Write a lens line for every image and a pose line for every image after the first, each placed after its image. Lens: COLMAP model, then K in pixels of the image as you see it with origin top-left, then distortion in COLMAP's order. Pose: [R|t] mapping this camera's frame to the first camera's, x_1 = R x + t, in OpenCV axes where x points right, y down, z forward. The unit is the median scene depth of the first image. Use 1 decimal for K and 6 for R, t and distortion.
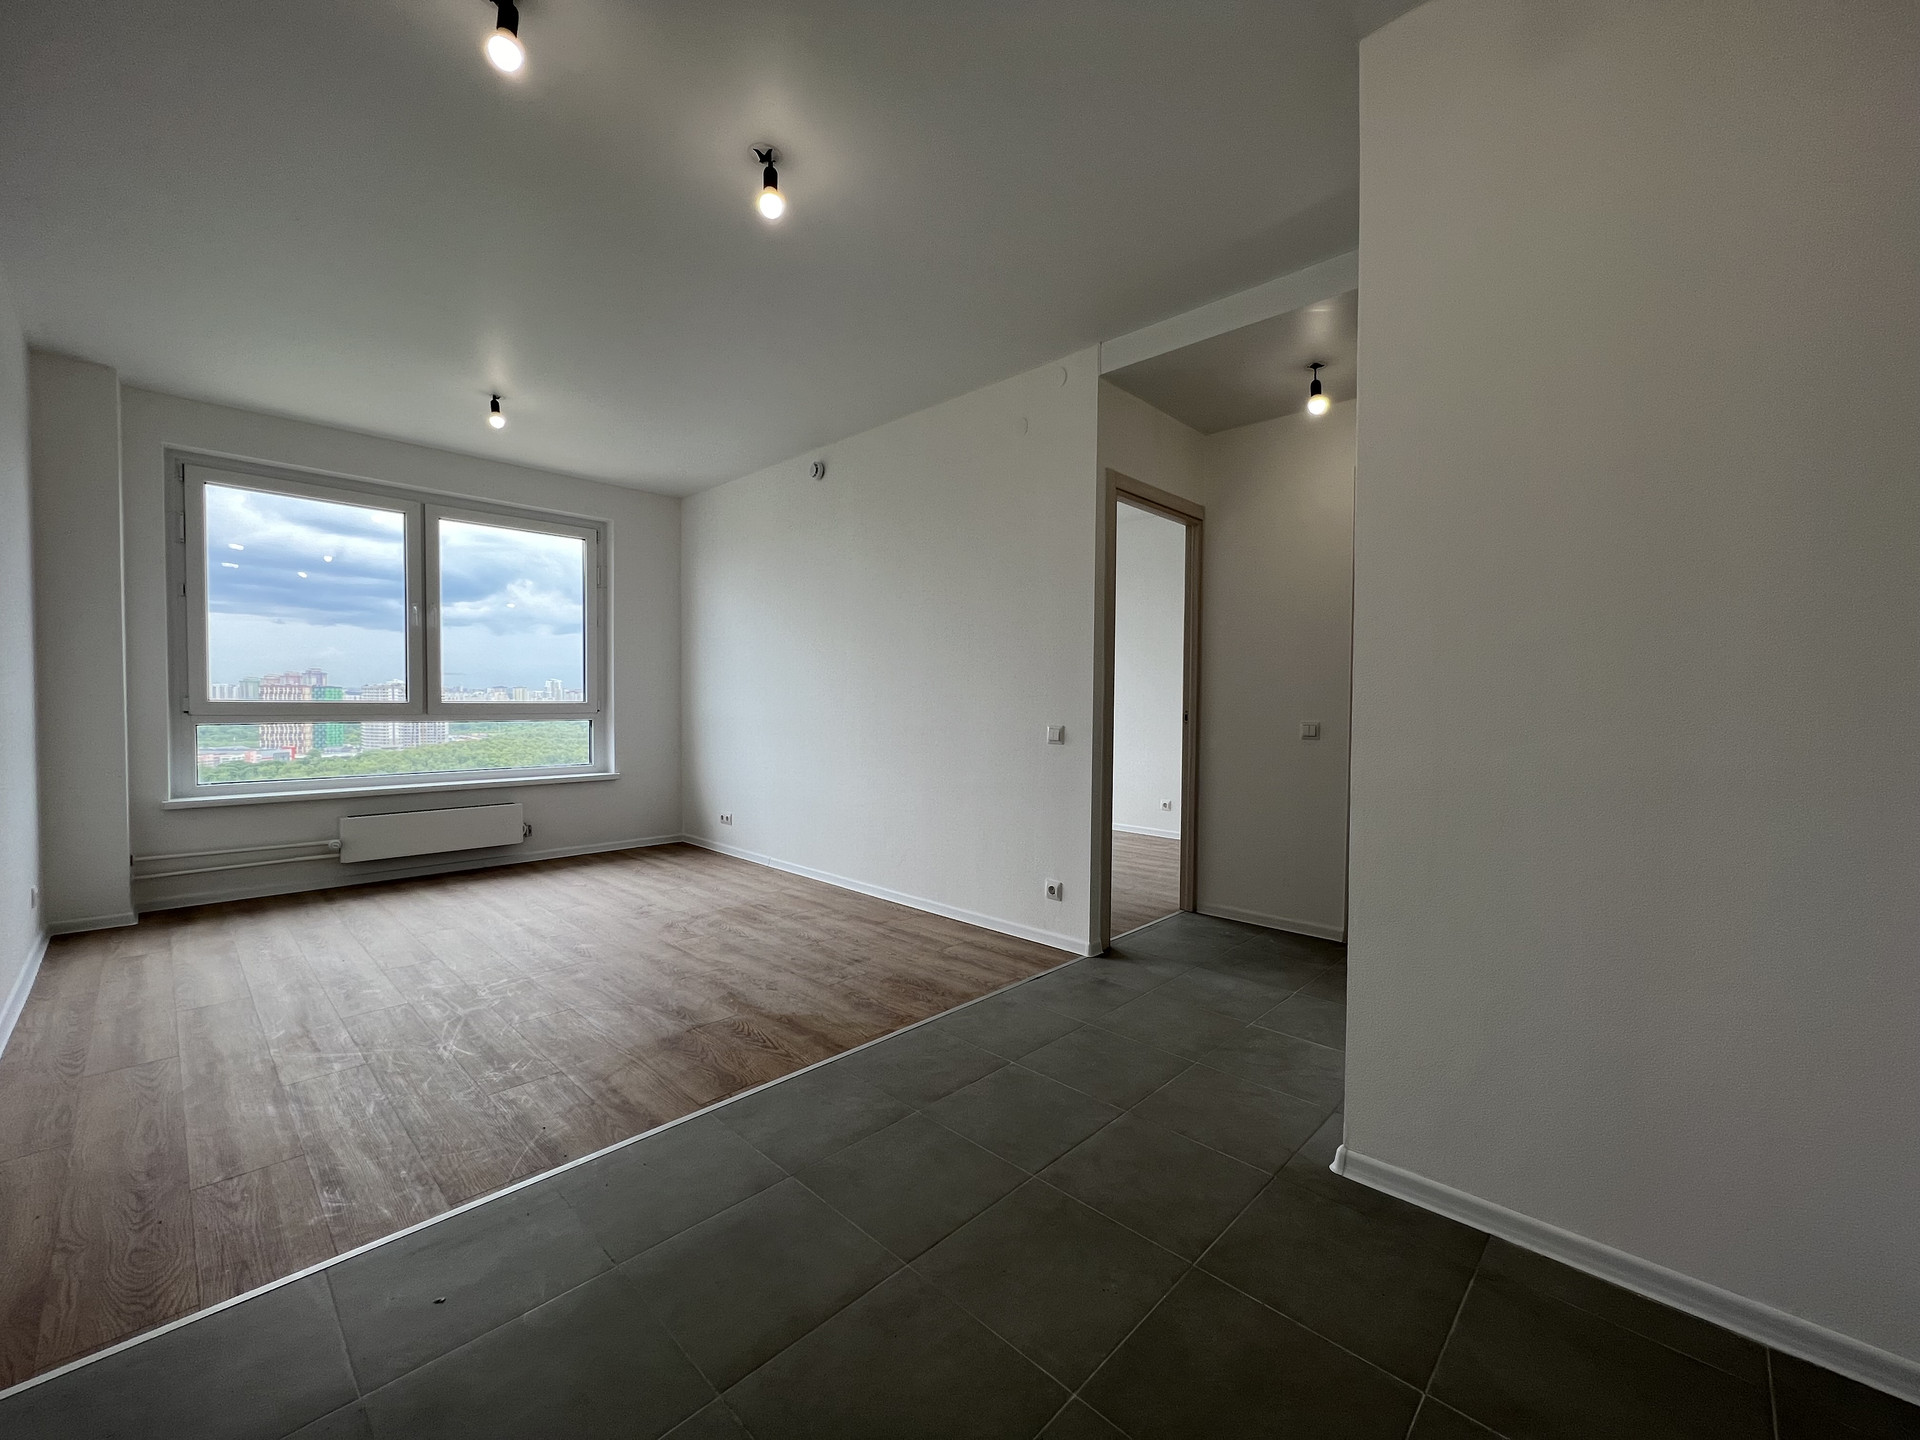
lens RADIAL K [[769.4, 0, 959.1], [0, 769.4, 727.7], [0, 0, 1]] dist [-0.001782, -0.000023]
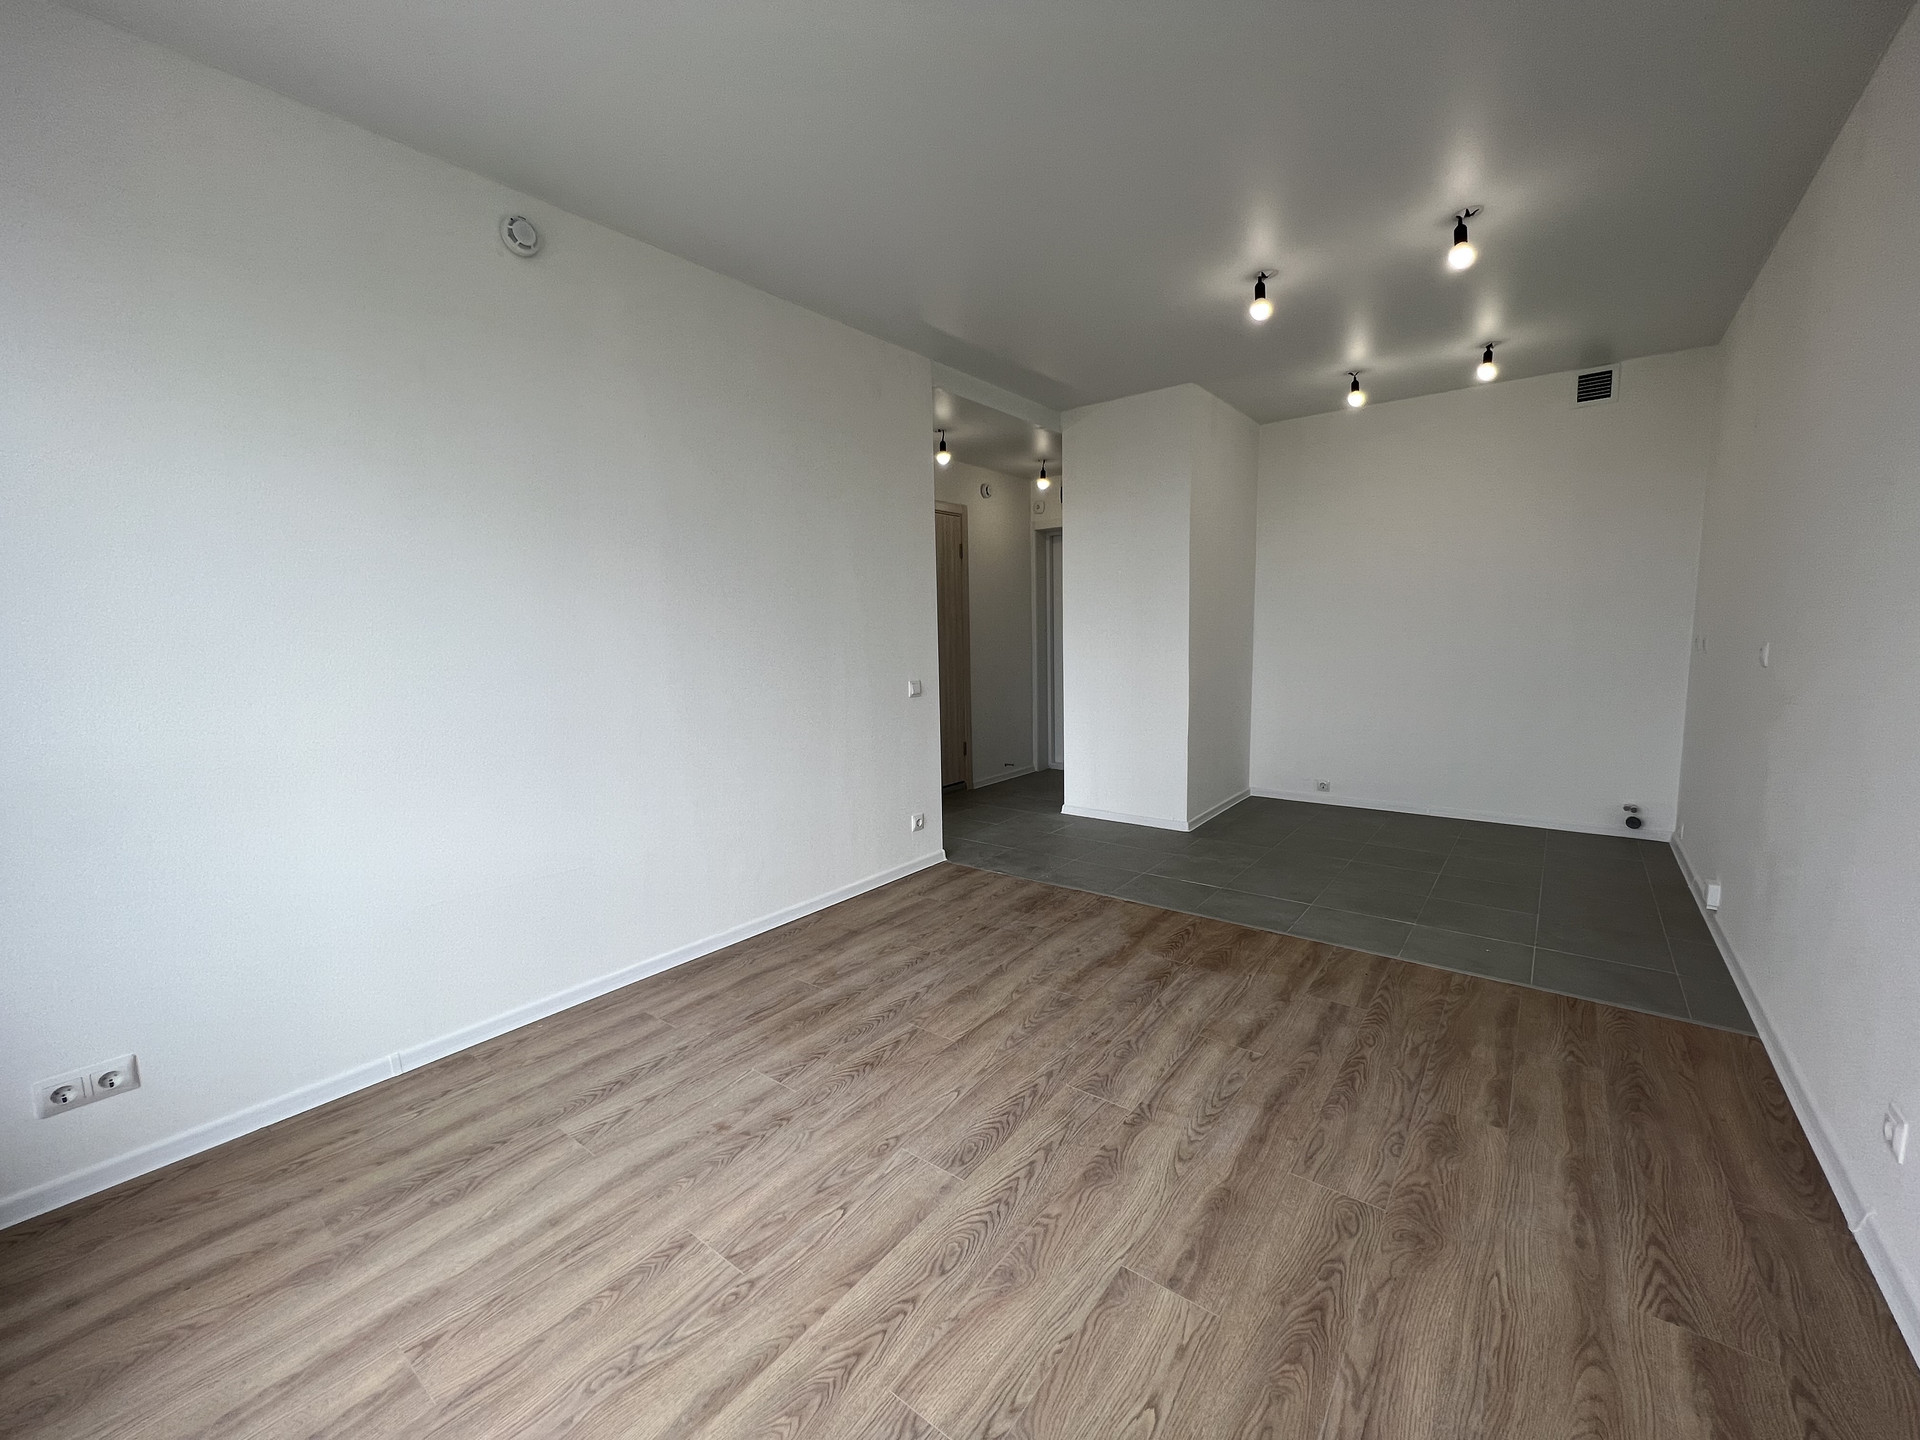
lens RADIAL K [[769.4, 0, 958.5], [0, 769.4, 721.9], [0, 0, 1]] dist [-0.001782, -0.000023]
pose [[-0.103774, -0.123450, 0.986910, -0.902445], [0.055449, 0.990006, 0.129668, -0.076769], [-0.993054, 0.068179, -0.095891, 0.930152]]
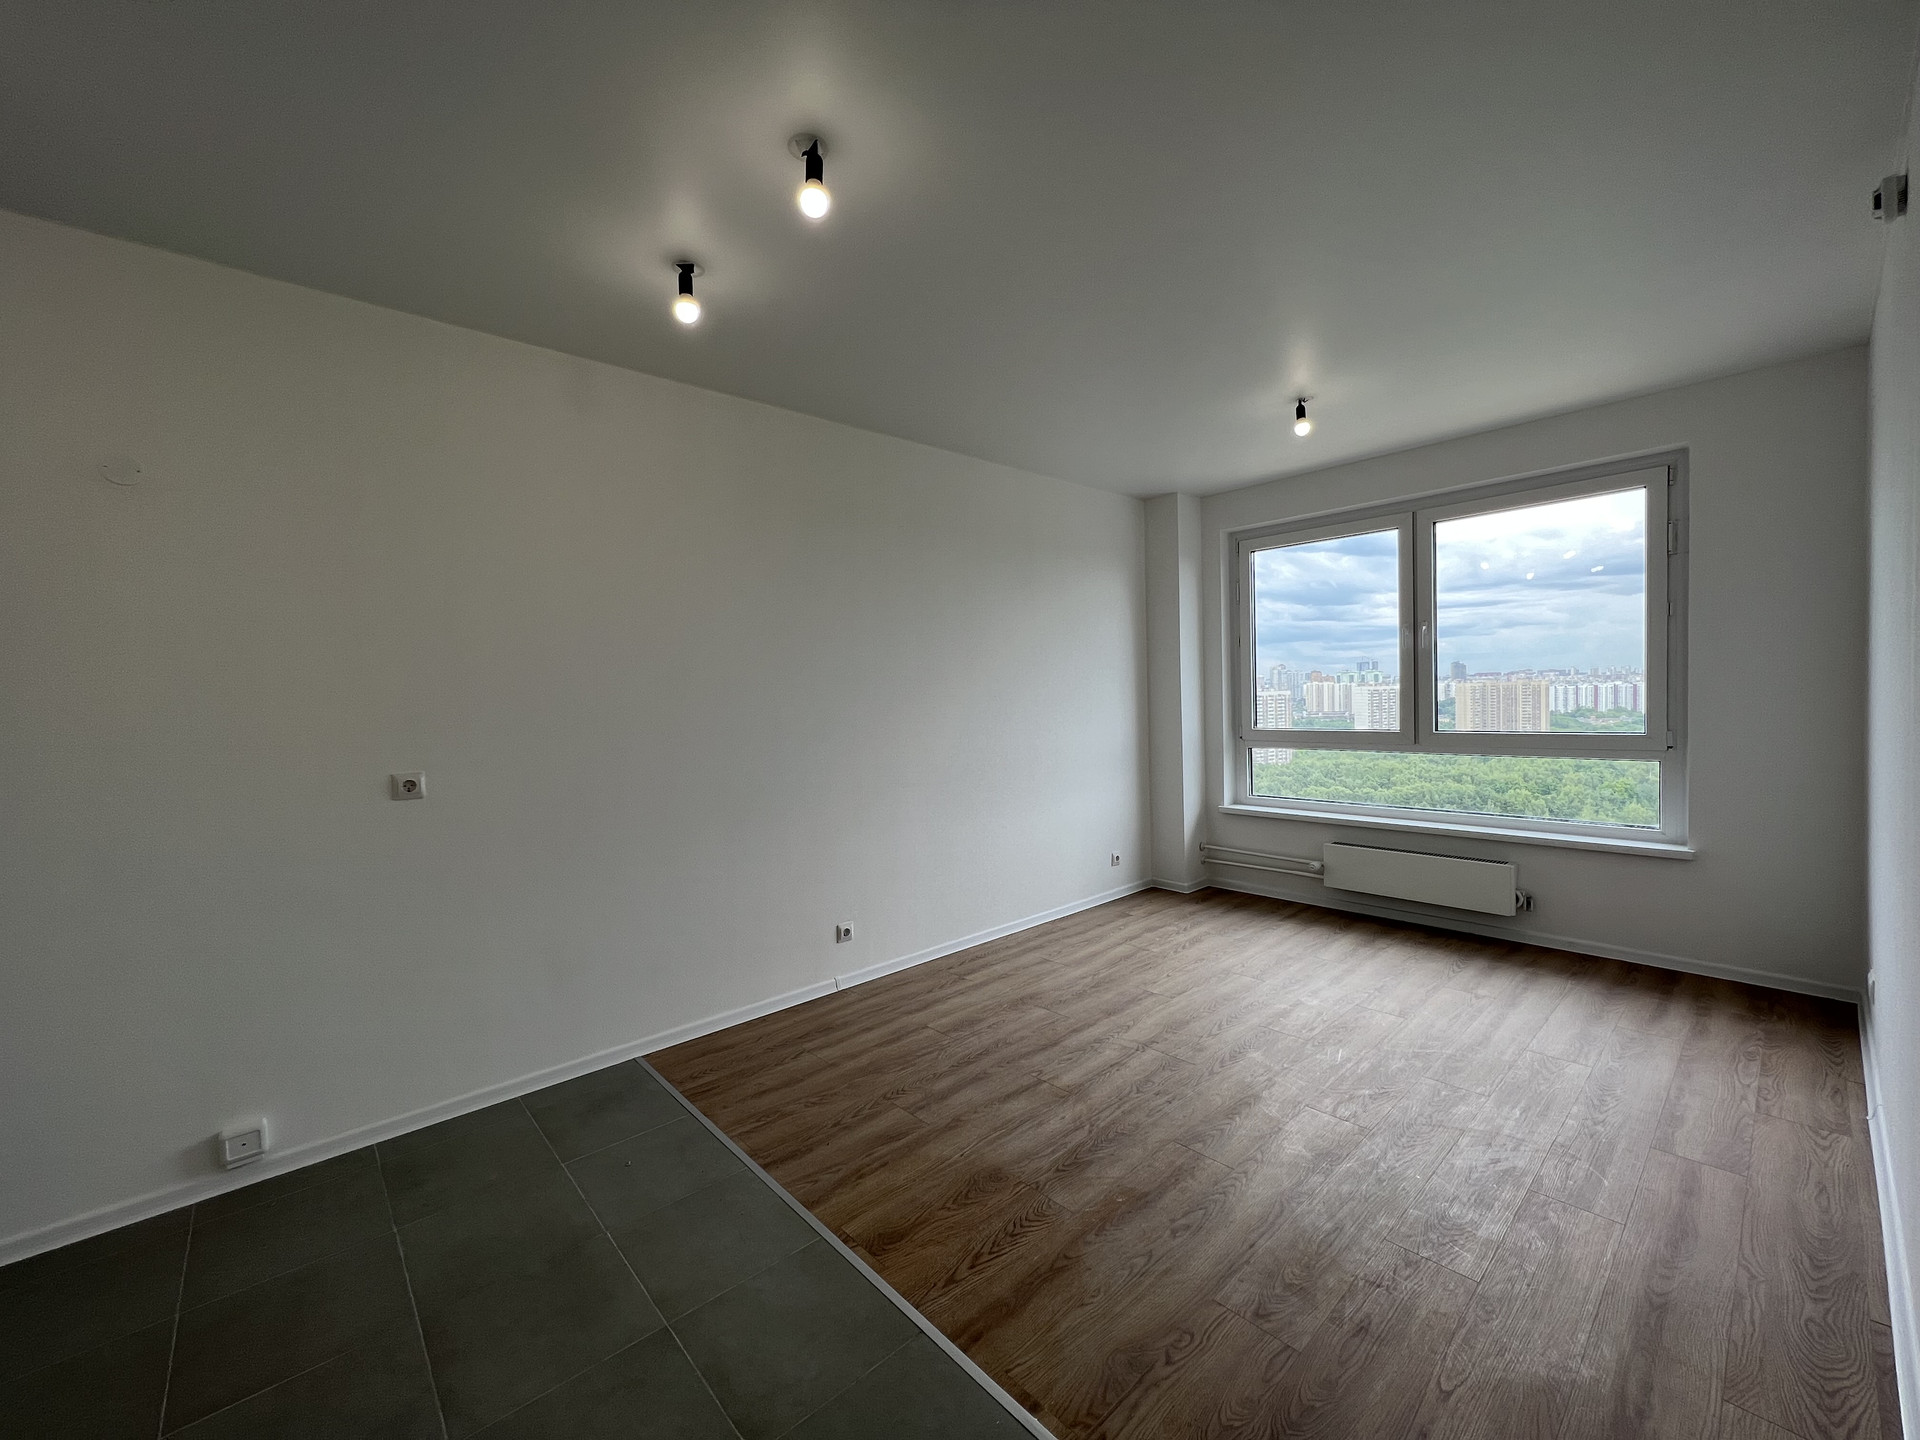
lens RADIAL K [[769.4, 0, 957.5], [0, 769.4, 730.2], [0, 0, 1]] dist [-0.001782, -0.000023]
pose [[-0.072347, 0.039796, -0.996585, 0.302622], [-0.007534, 0.999153, 0.040445, -0.083141], [0.997351, 0.010434, -0.071986, 0.647501]]
